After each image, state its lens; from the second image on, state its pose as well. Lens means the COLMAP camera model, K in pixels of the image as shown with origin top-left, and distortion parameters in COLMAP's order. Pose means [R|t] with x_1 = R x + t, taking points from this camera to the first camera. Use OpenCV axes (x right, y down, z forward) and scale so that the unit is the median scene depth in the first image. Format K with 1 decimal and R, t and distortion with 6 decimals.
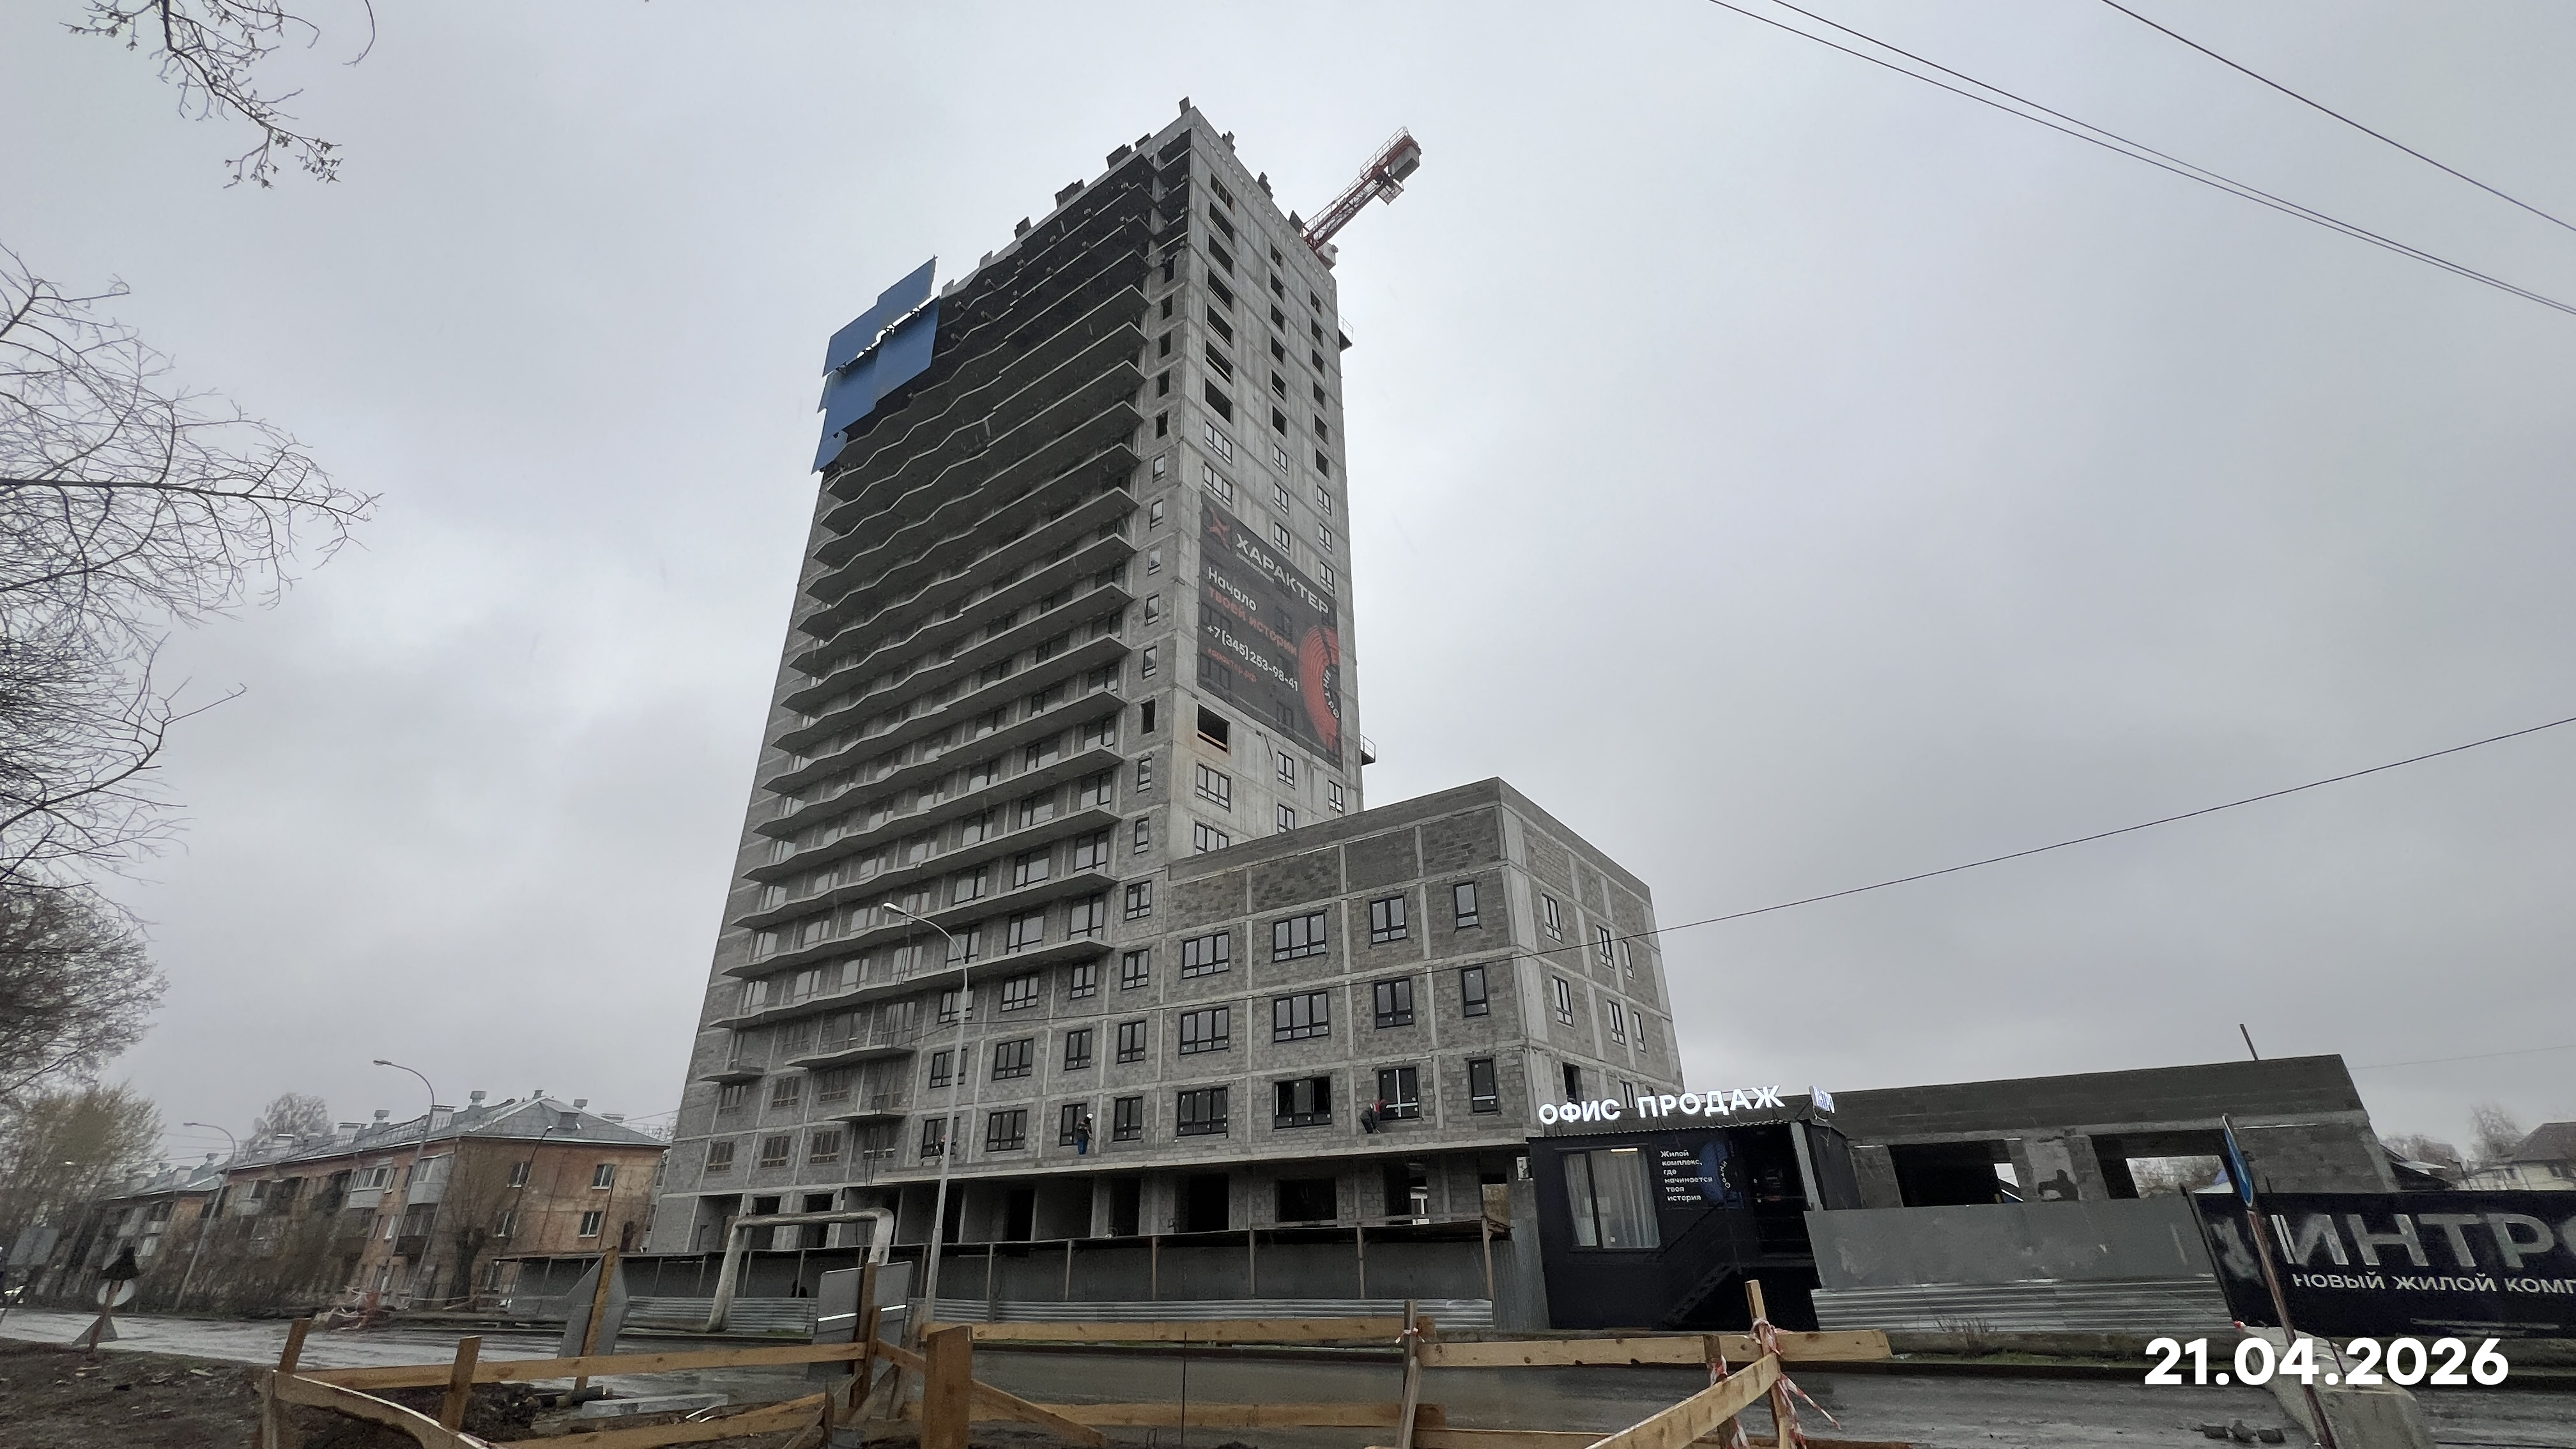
lens RADIAL K [[1039.3, 0, 1293.0], [0, 1039.3, 732.3], [0, 0, 1]] dist [0.005865, -0.000107]
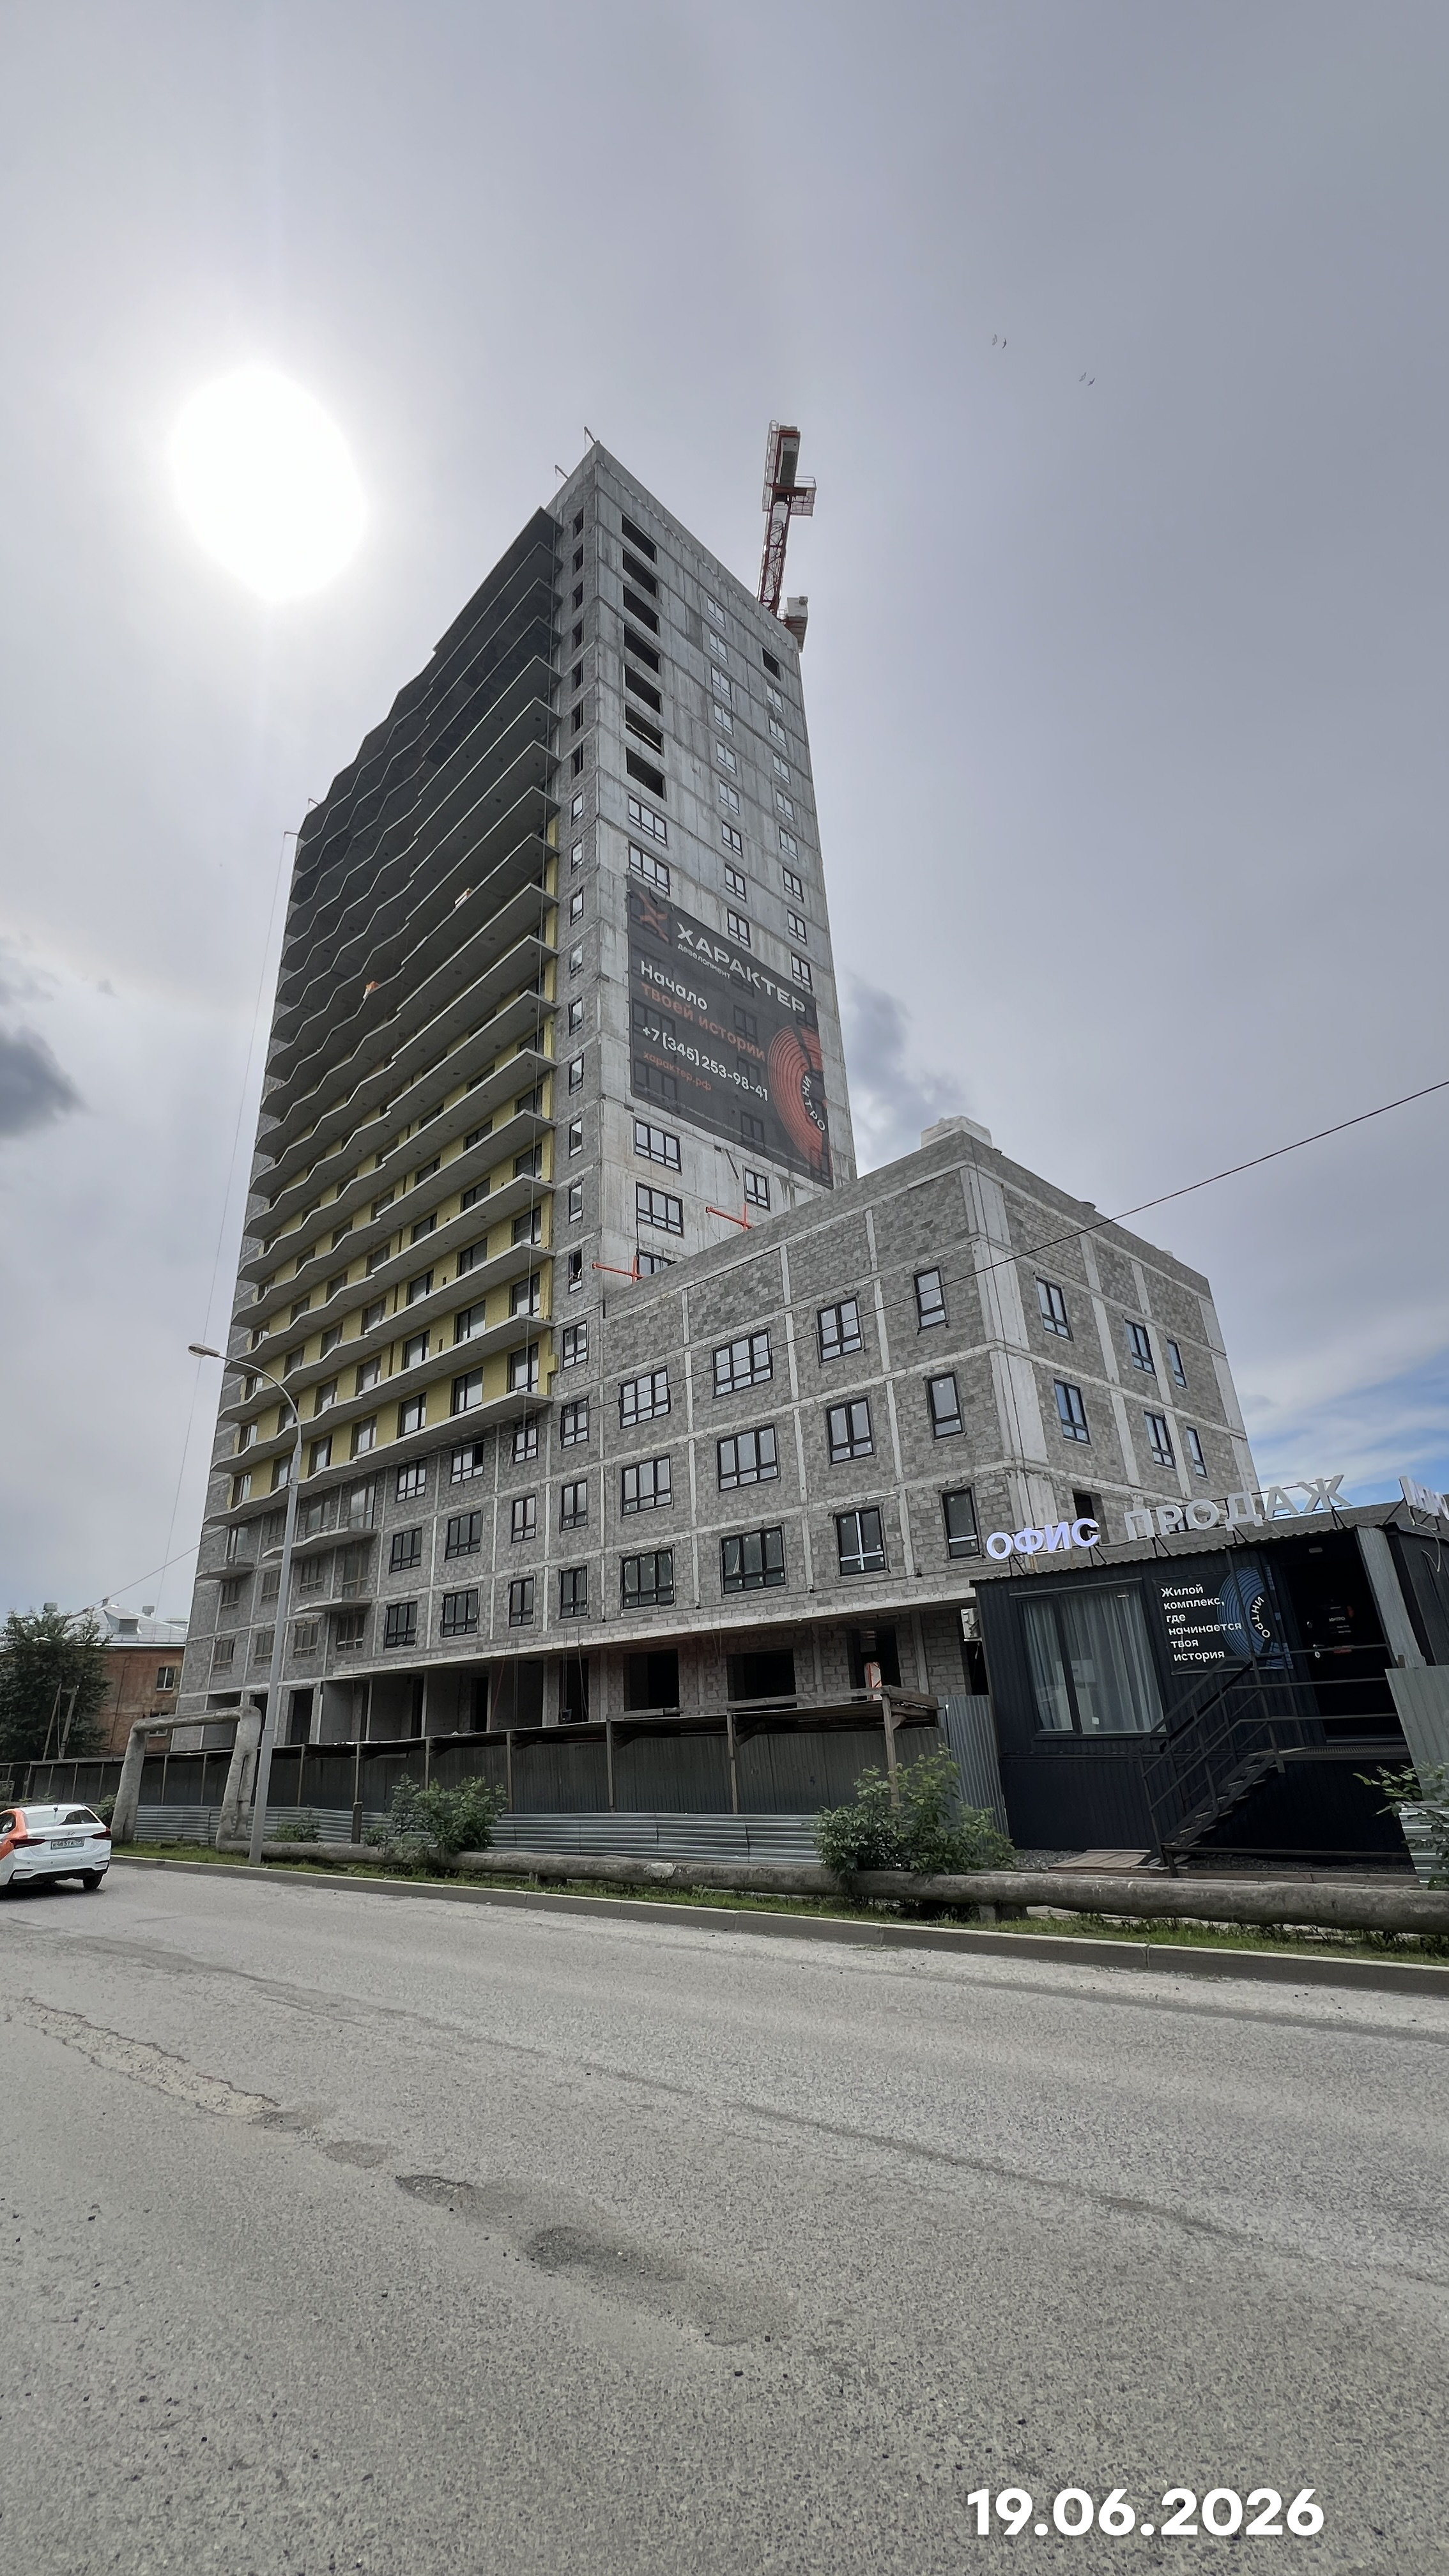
lens RADIAL K [[1039.3, 0, 724.5], [0, 1039.3, 1288.0], [0, 0, 1]] dist [0.005865, -0.000107]
pose [[0.984192, -0.094638, -0.149702, 0.107282], [0.104149, 0.992926, 0.057009, 0.080002], [0.143248, -0.071699, 0.987086, 0.175572]]
